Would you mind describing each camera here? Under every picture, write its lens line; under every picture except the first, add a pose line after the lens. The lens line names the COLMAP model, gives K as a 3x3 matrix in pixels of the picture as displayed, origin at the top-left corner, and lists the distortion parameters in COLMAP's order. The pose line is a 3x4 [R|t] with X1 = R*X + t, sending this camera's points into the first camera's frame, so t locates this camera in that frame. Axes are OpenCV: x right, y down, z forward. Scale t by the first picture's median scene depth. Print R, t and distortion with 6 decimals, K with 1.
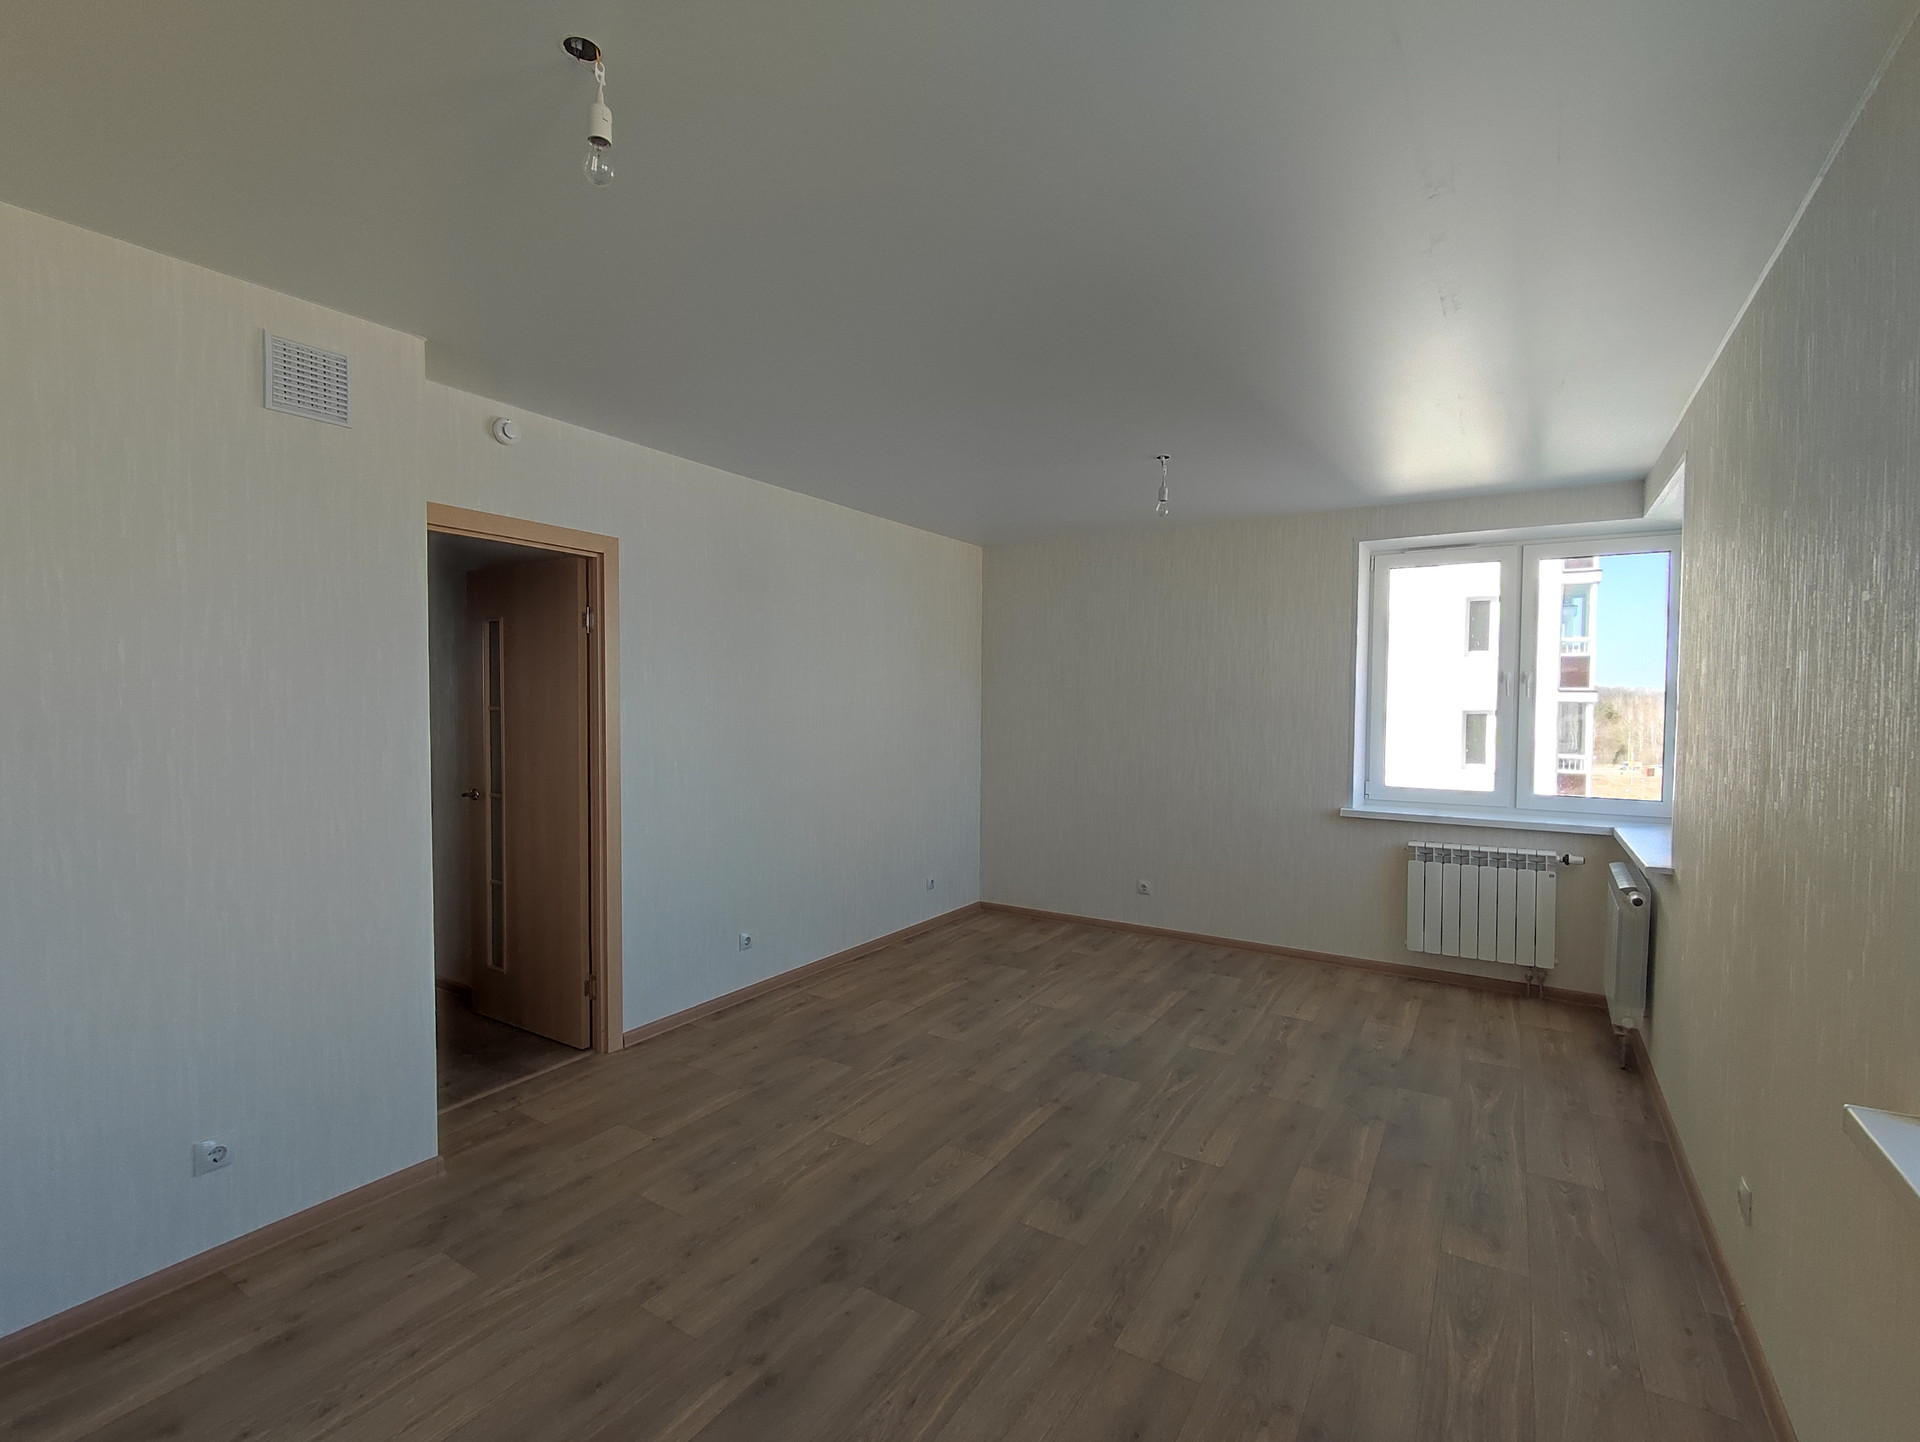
lens RADIAL K [[886.6, 0, 960.5], [0, 886.6, 727.1], [0, 0, 1]] dist [0.000446, 0.000053]
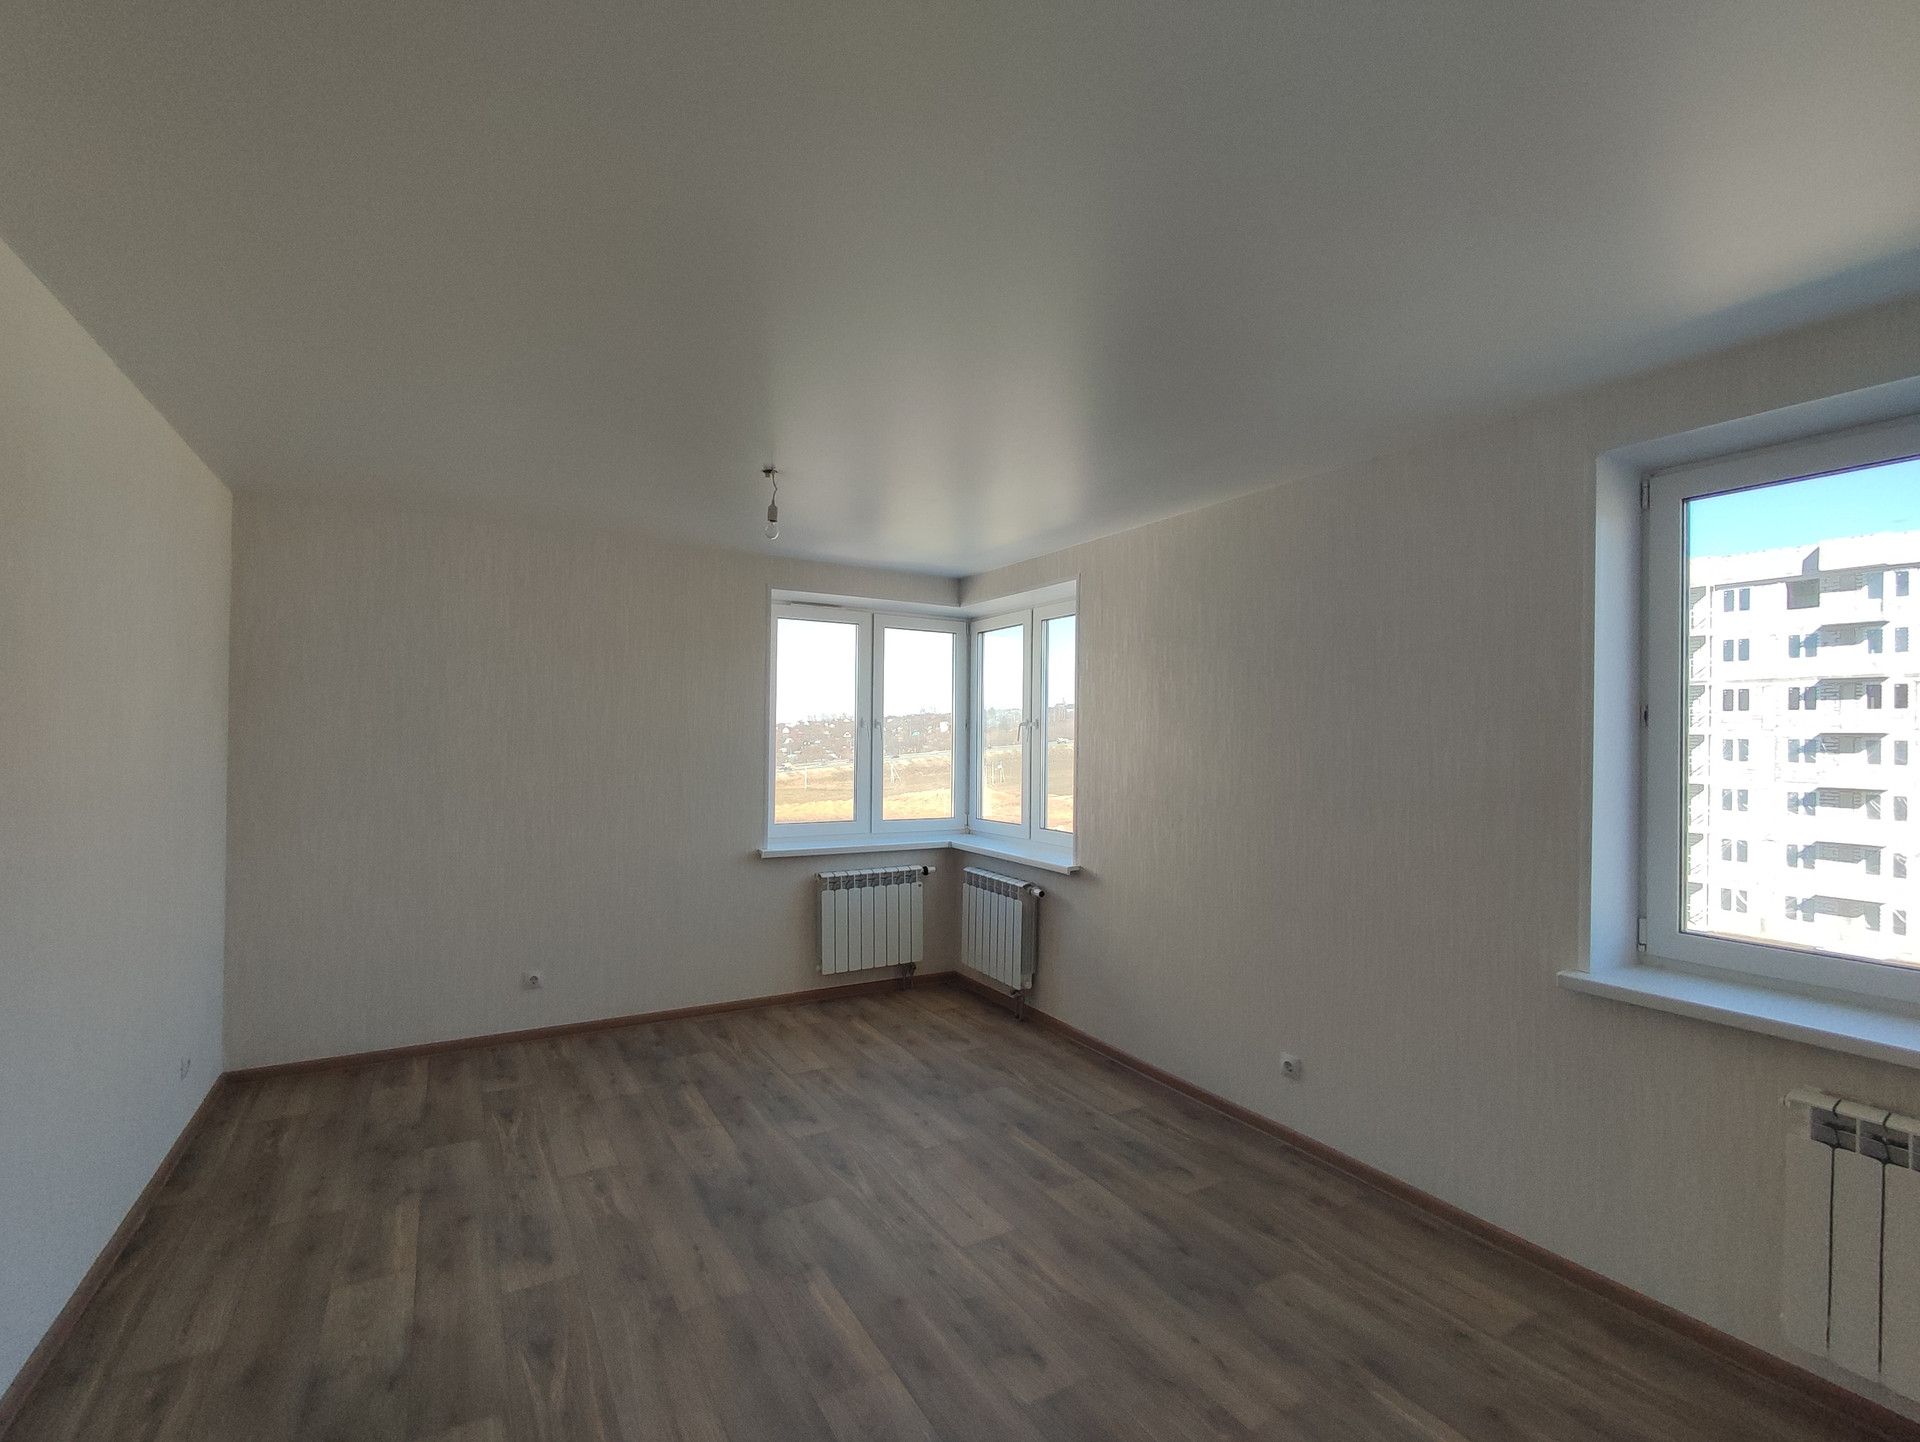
lens RADIAL K [[886.6, 0, 946.1], [0, 886.6, 735.3], [0, 0, 1]] dist [0.000446, 0.000053]
pose [[0.457264, 0.003695, 0.889324, -0.365340], [0.017761, 0.999754, -0.013287, -0.021479], [-0.889154, 0.021871, 0.457085, 0.346364]]
